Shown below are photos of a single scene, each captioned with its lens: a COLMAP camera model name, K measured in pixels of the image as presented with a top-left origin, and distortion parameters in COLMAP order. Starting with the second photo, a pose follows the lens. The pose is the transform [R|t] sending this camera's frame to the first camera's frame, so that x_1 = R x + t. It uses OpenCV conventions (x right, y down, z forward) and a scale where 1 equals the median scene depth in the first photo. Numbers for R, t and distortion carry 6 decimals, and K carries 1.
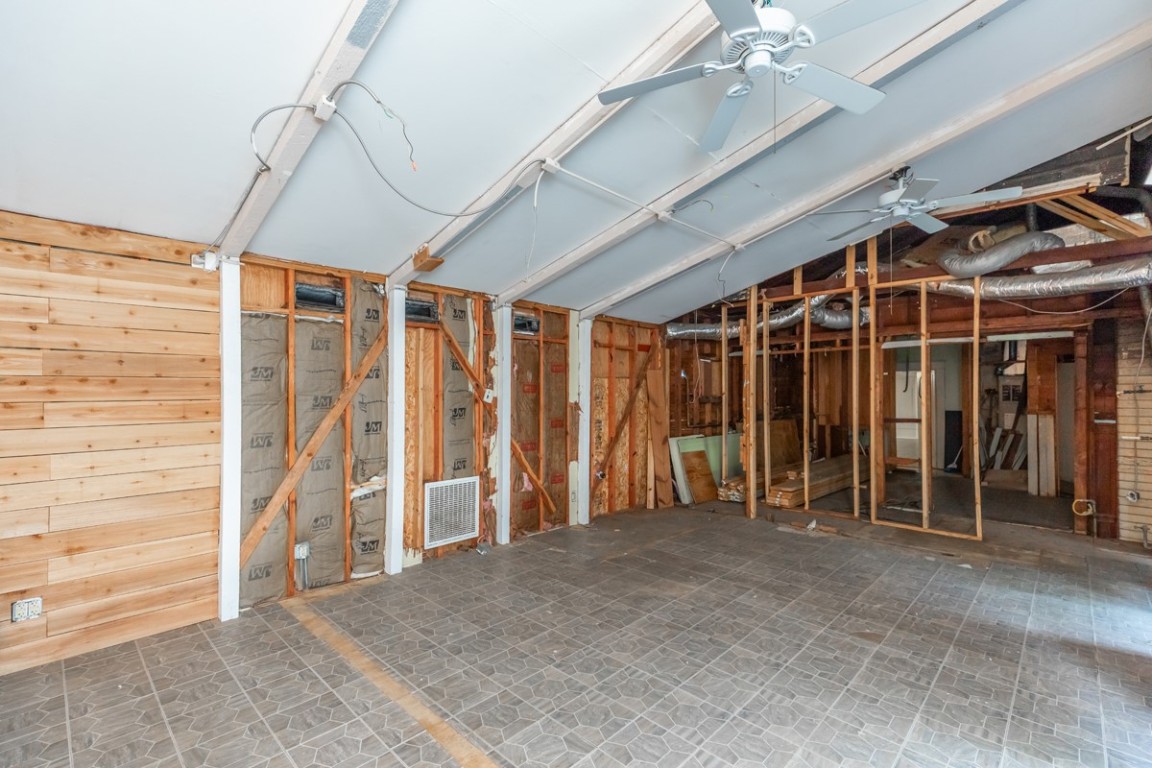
lens RADIAL K [[516.4, 0, 575.6], [0, 516.4, 390.8], [0, 0, 1]] dist [0.008231, -0.001071]
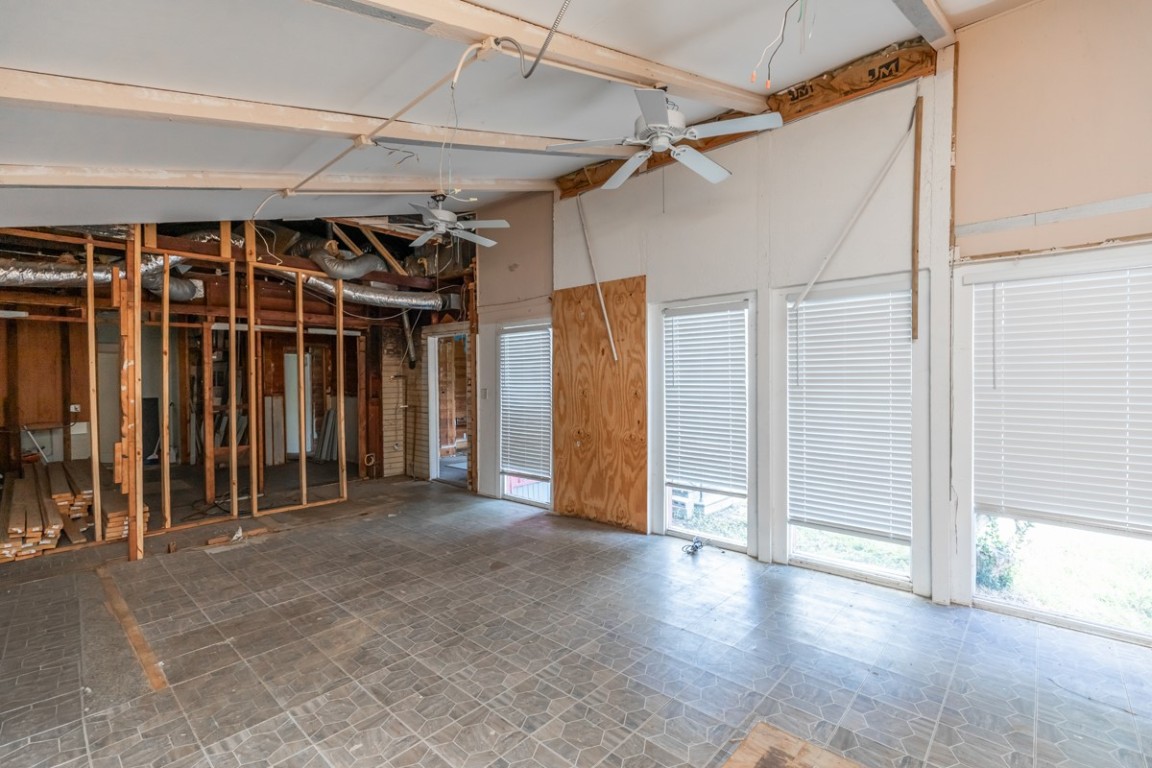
lens RADIAL K [[516.4, 0, 571.8], [0, 516.4, 379.7], [0, 0, 1]] dist [0.008231, -0.001071]
pose [[-0.018216, -0.006518, 0.999813, -0.552742], [0.004916, 0.999966, 0.006608, 0.006632], [-0.999822, 0.005036, -0.018183, 0.656287]]
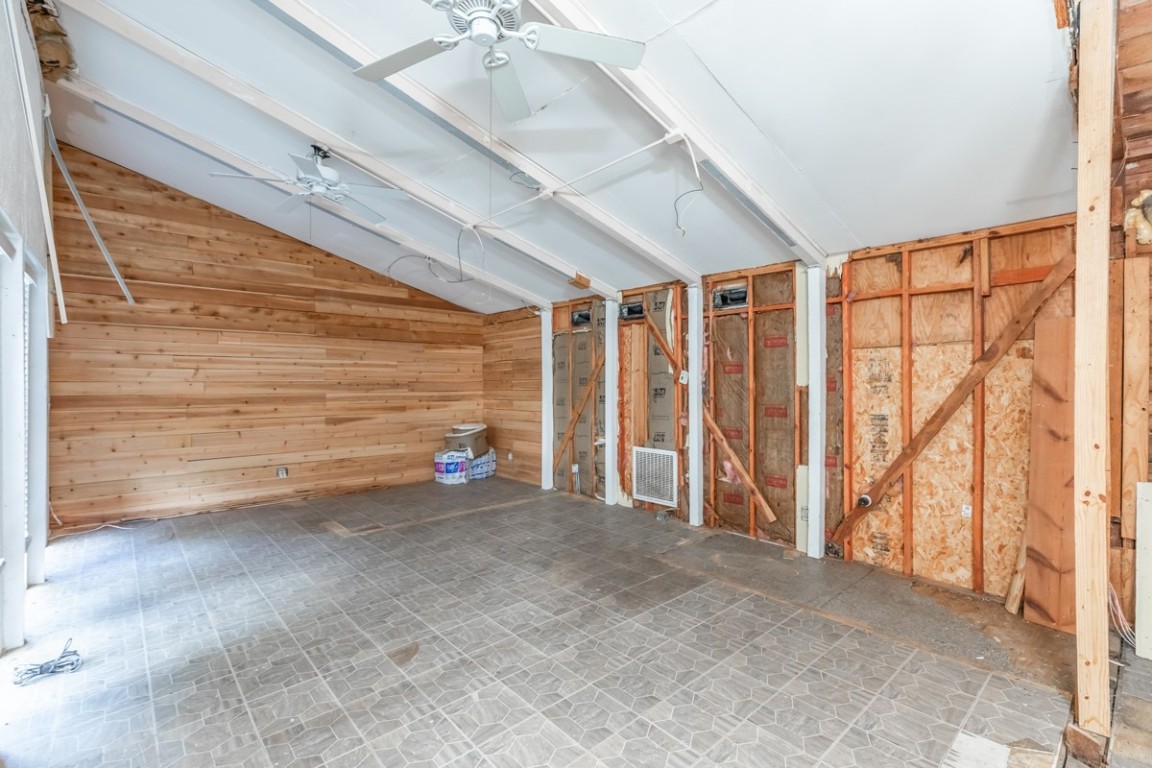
lens RADIAL K [[516.4, 0, 576.4], [0, 516.4, 386.5], [0, 0, 1]] dist [0.008231, -0.001071]
pose [[-0.074485, 0.007616, -0.997193, 1.081126], [0.000560, 0.999971, 0.007595, 0.025269], [0.997222, 0.000007, -0.074487, 1.049487]]
